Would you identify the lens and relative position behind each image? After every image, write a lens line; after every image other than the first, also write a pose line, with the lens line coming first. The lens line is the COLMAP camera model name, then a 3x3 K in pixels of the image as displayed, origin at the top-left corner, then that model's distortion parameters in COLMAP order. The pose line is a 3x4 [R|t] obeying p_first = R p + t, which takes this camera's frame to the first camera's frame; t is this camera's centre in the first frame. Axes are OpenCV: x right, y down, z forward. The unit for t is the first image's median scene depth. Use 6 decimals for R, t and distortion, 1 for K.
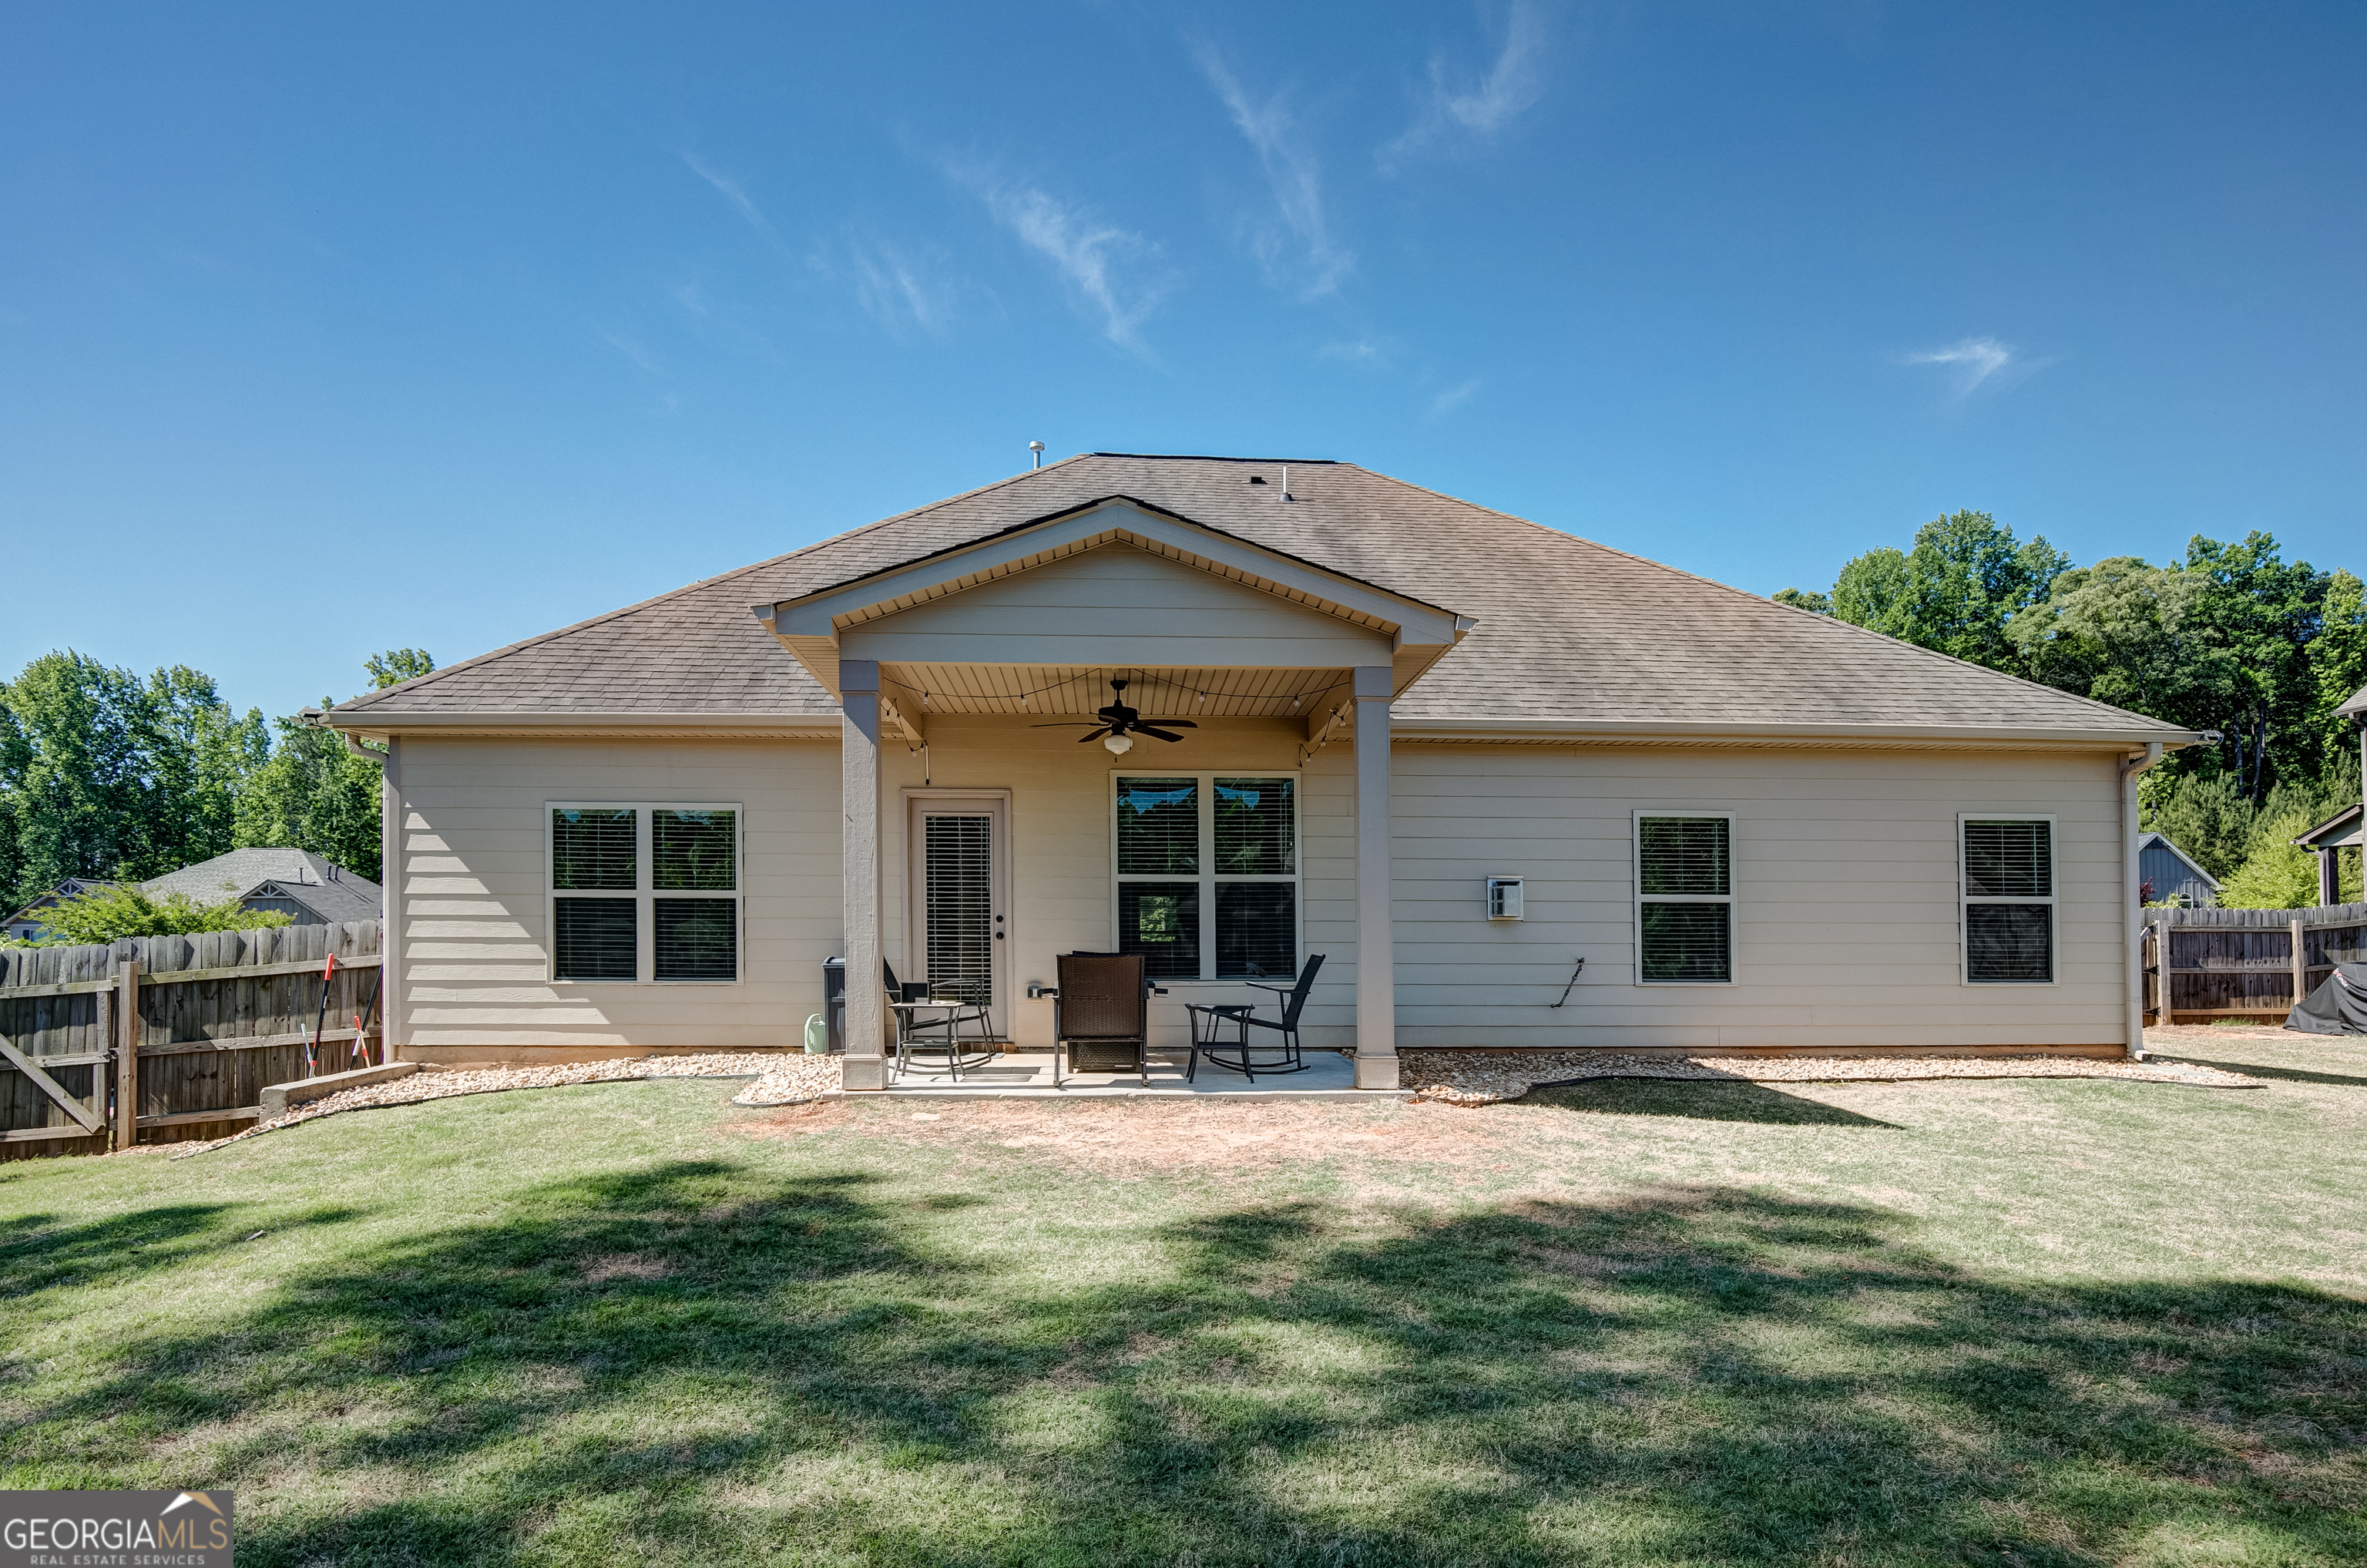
lens RADIAL K [[1338.4, 0, 1178.4], [0, 1338.4, 933.0], [0, 0, 1]] dist [-0.002832, -0.001355]
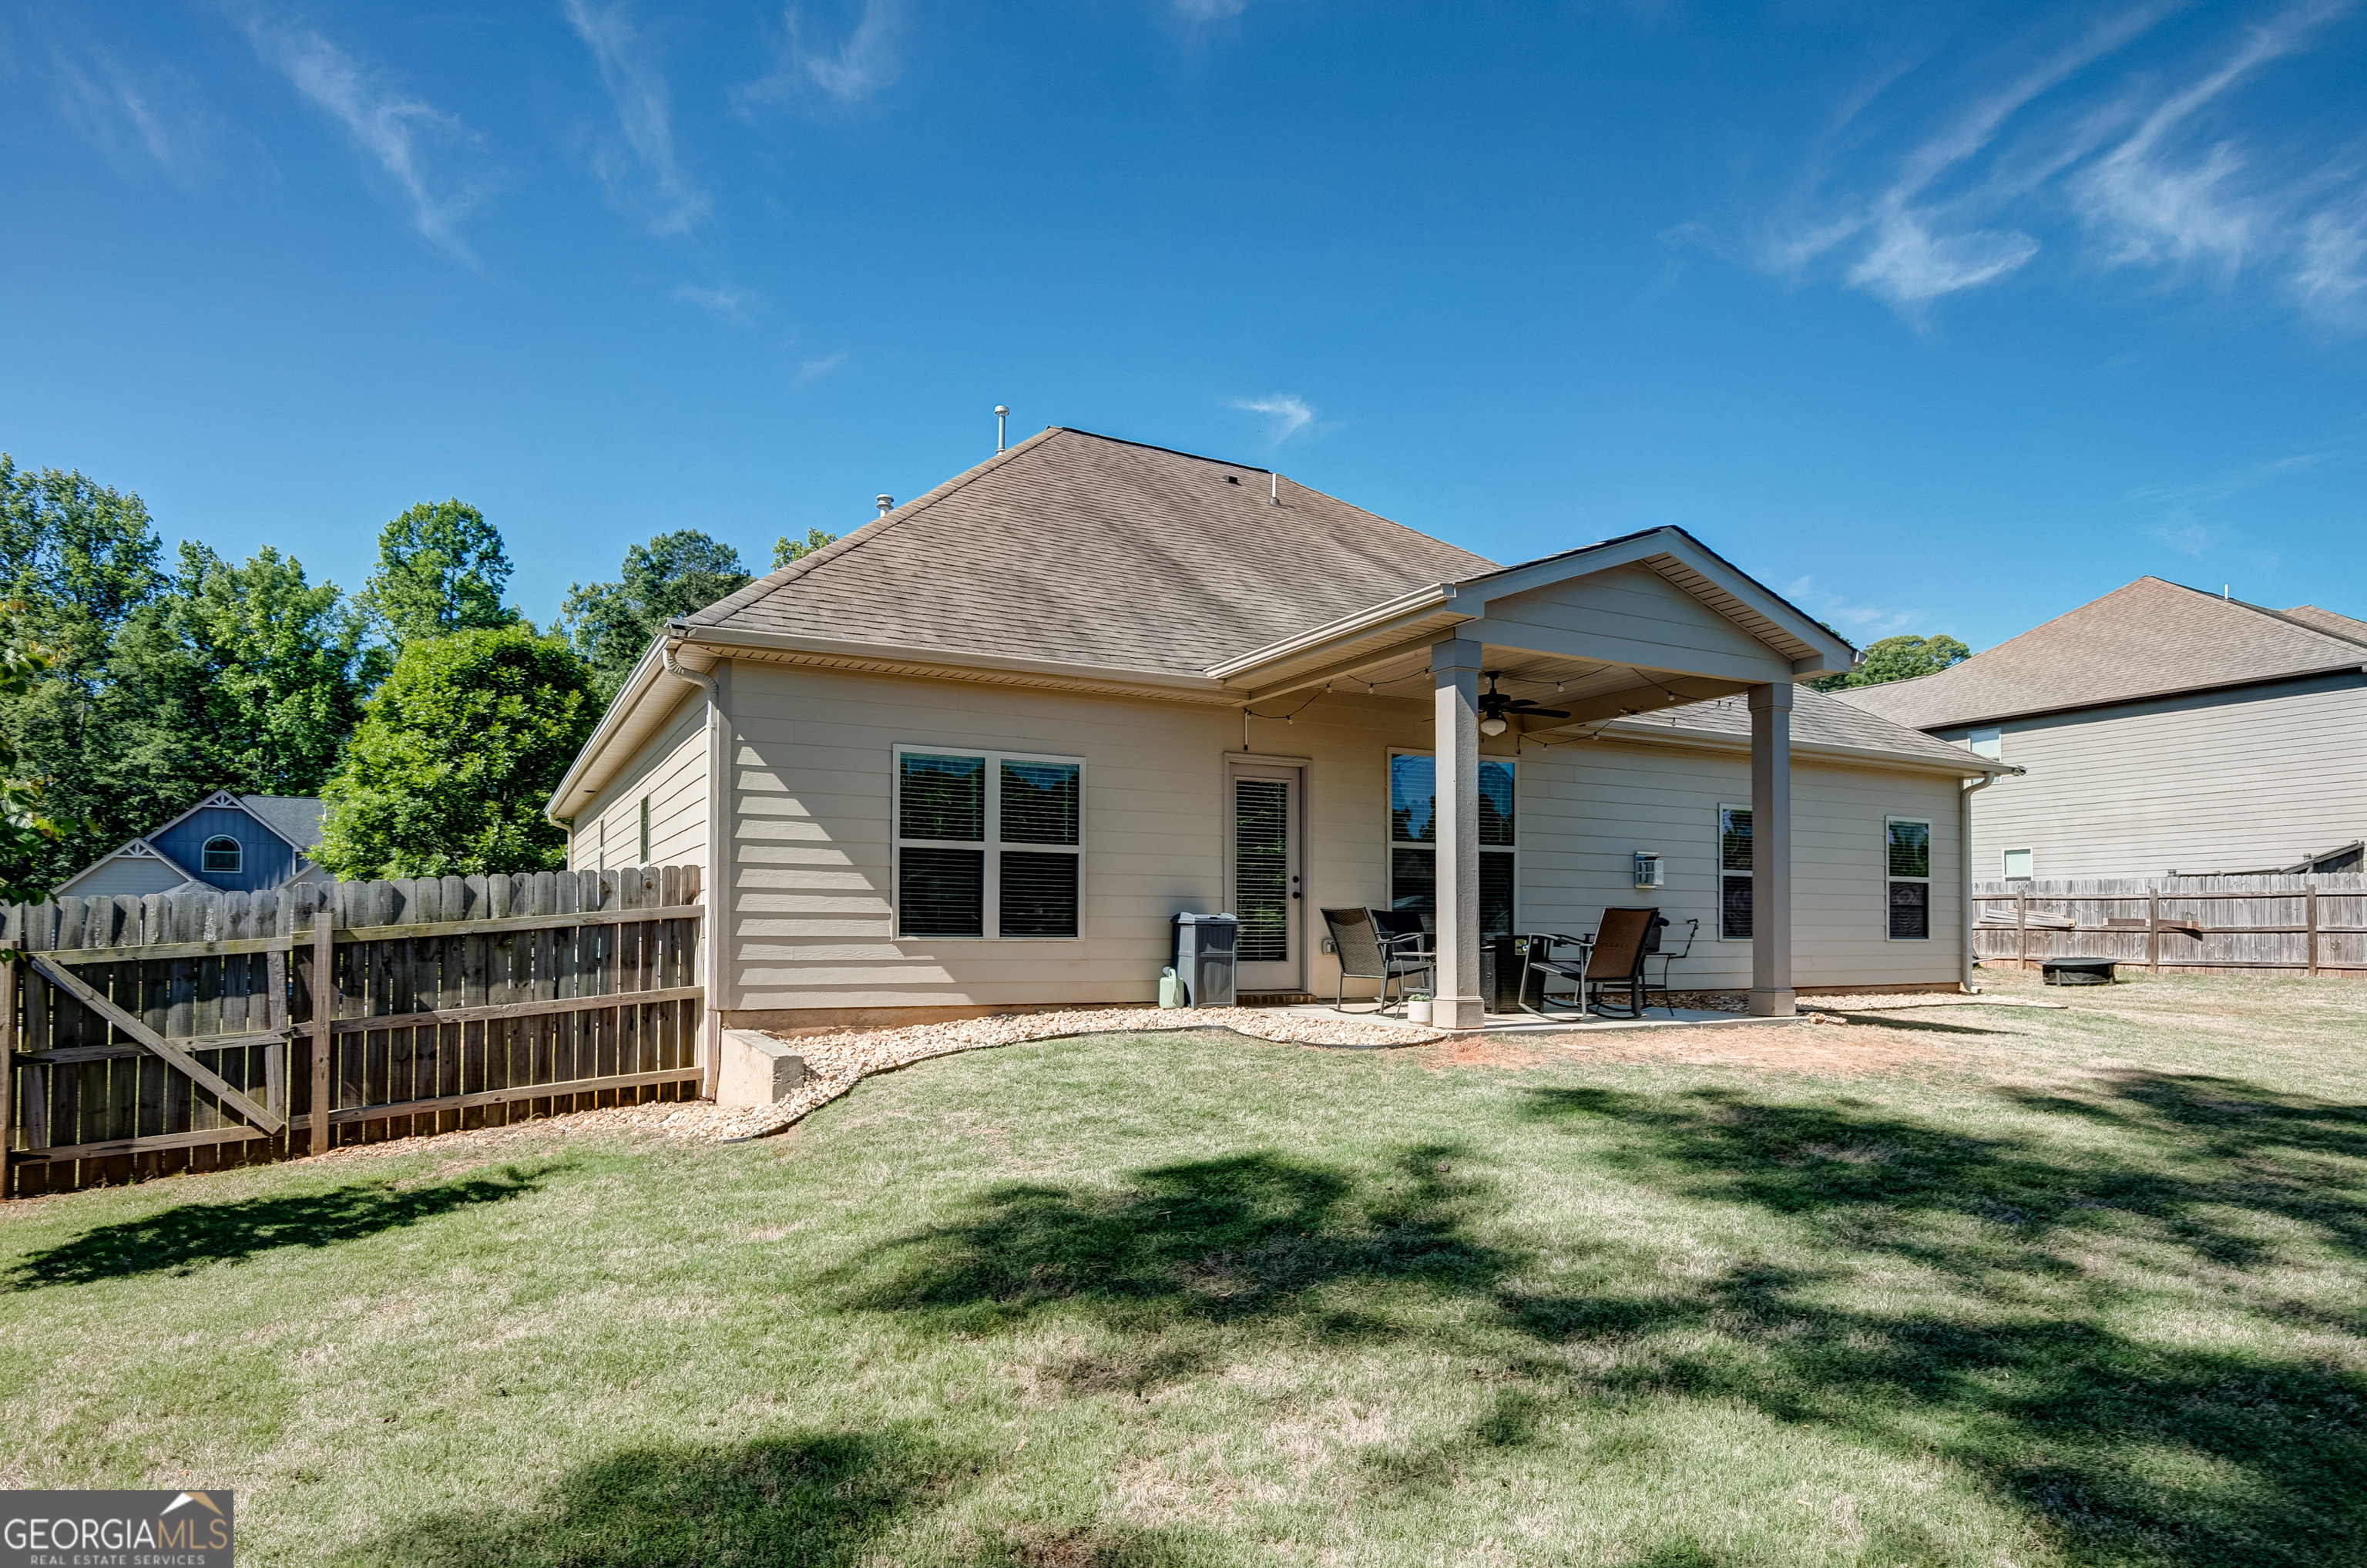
lens RADIAL K [[1338.4, 0, 1178.4], [0, 1338.4, 933.0], [0, 0, 1]] dist [-0.002832, -0.001355]
pose [[0.901491, 0.001815, 0.432795, -0.683791], [-0.009987, 0.999812, 0.016608, 0.015323], [-0.432684, -0.019294, 0.901339, 0.075343]]
